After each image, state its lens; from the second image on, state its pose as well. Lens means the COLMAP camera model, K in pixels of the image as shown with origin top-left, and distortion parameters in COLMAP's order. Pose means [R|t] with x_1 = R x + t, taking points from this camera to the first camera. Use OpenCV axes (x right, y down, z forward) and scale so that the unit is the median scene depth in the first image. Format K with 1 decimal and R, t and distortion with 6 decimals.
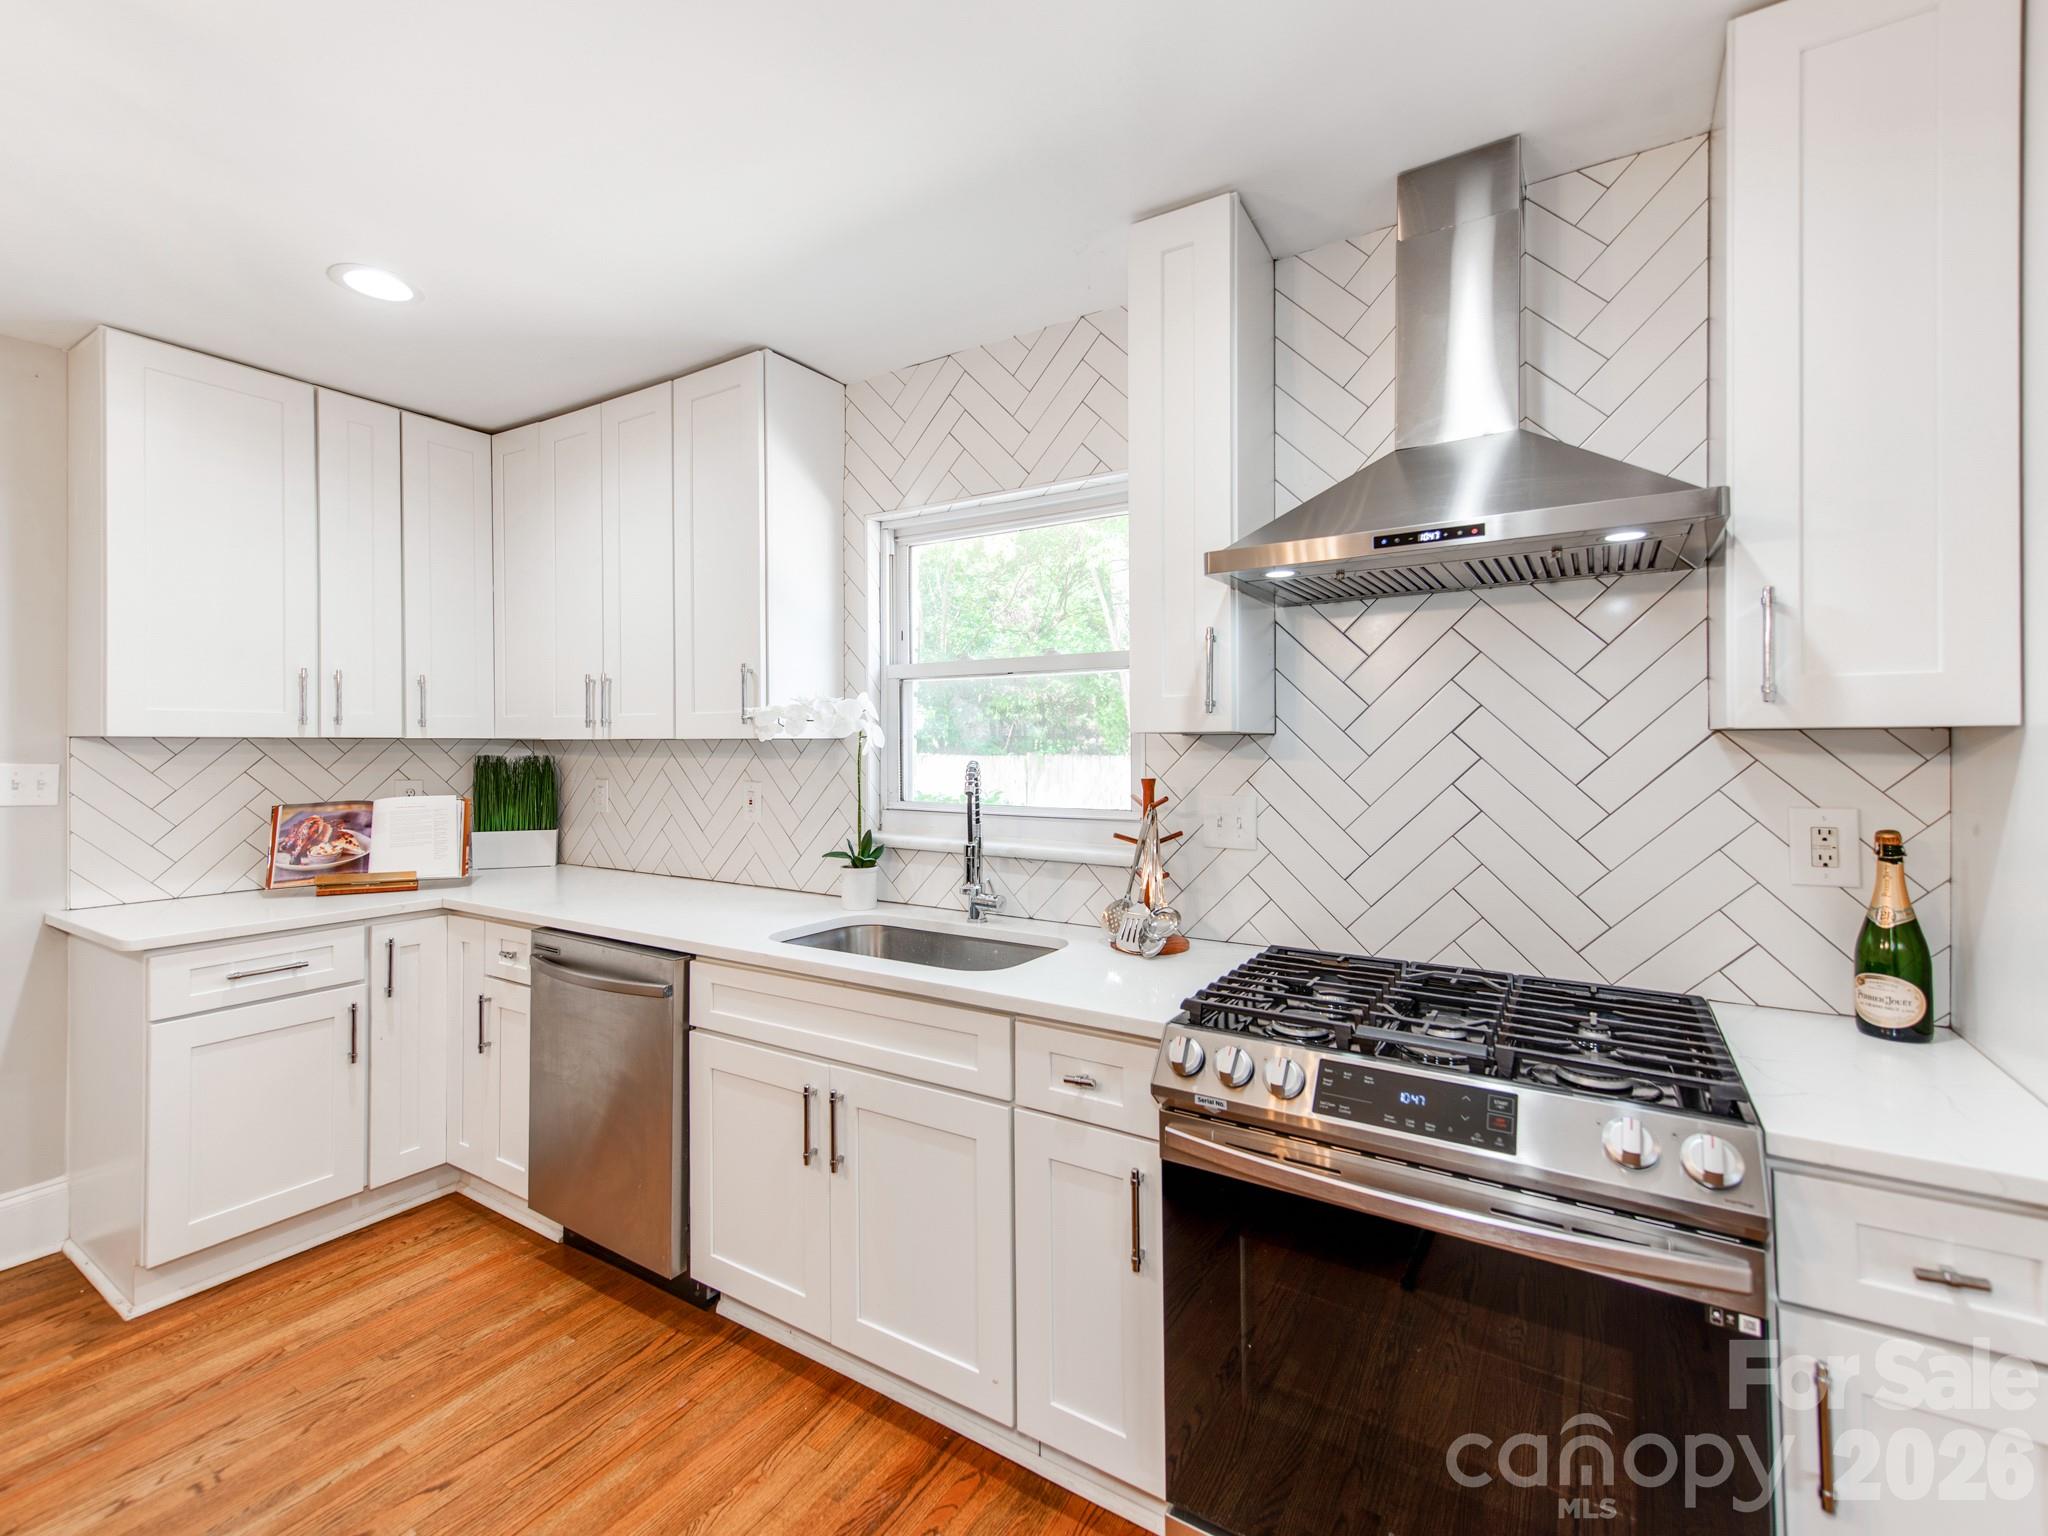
lens RADIAL K [[853.1, 0, 1066.1], [0, 853.1, 736.2], [0, 0, 1]] dist [0.014475, -0.000524]
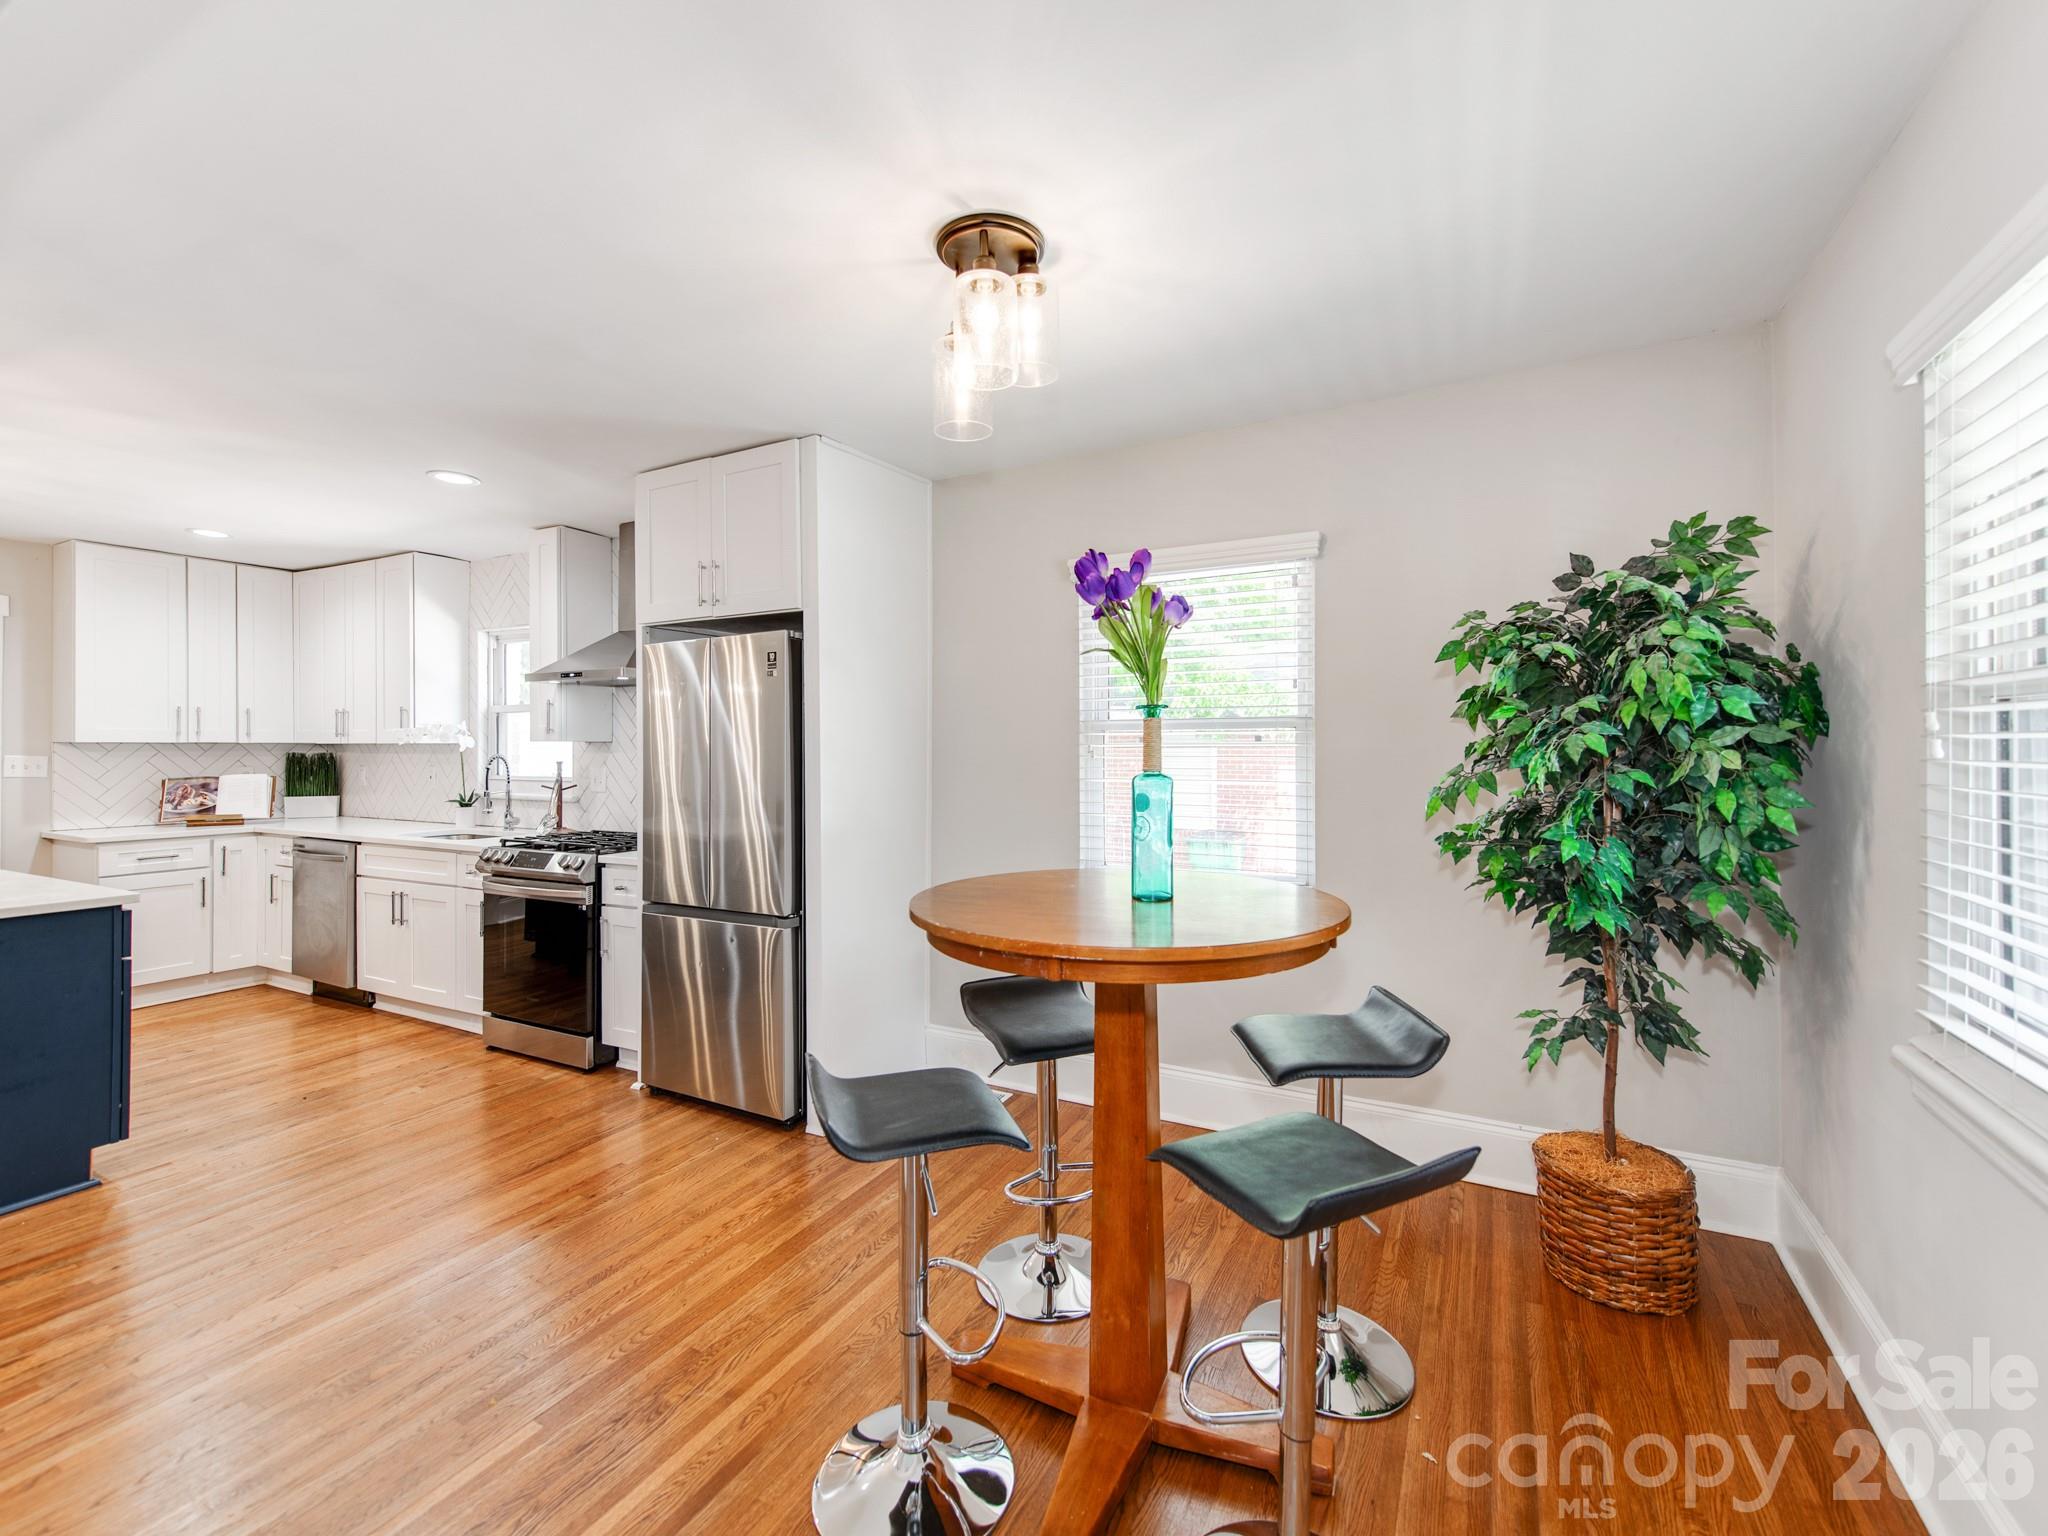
lens RADIAL K [[861.2, 0, 1080.4], [0, 861.2, 737.9], [0, 0, 1]] dist [0.002011, 0.000254]
pose [[0.998474, 0.000993, 0.055212, 1.070680], [-0.000985, 1.000000, -0.000167, -0.011516], [-0.055212, 0.000112, 0.998475, -1.087176]]
